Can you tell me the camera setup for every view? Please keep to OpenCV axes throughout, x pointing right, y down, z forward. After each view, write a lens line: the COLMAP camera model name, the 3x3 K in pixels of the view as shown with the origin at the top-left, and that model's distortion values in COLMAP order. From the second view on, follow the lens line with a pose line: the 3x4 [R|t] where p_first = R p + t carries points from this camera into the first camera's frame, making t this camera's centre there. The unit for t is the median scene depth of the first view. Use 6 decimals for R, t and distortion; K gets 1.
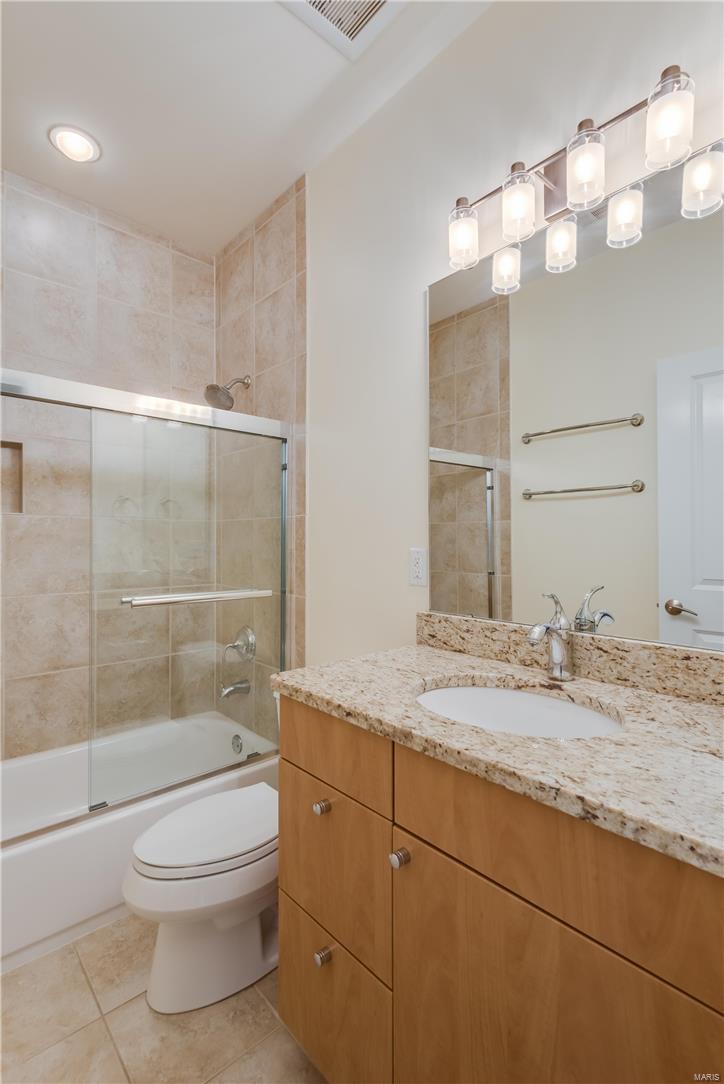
lens RADIAL K [[506.5, 0, 364.5], [0, 506.5, 540.8], [0, 0, 1]] dist [-0.006220, -0.001657]
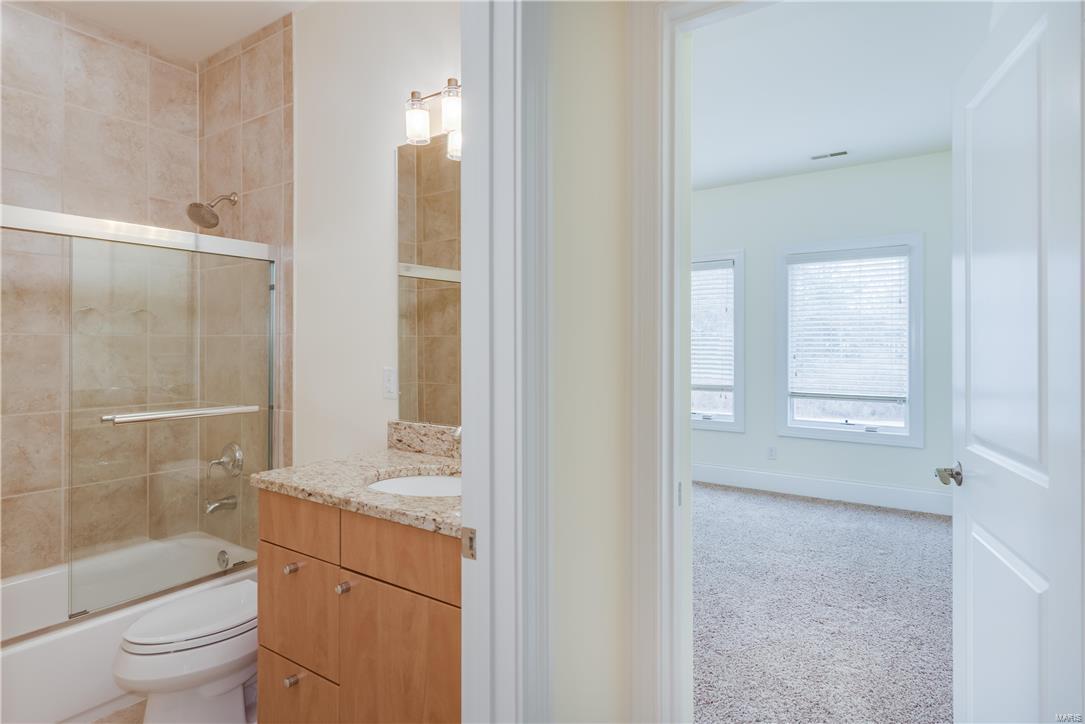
lens RADIAL K [[604.3, 0, 532.8], [0, 604.3, 344.5], [0, 0, 1]] dist [0.002865, -0.006953]
pose [[0.974977, 0.000426, 0.222307, 0.093419], [-0.000677, 0.999999, 0.001049, -0.031244], [-0.222306, -0.001173, 0.974976, -0.351615]]
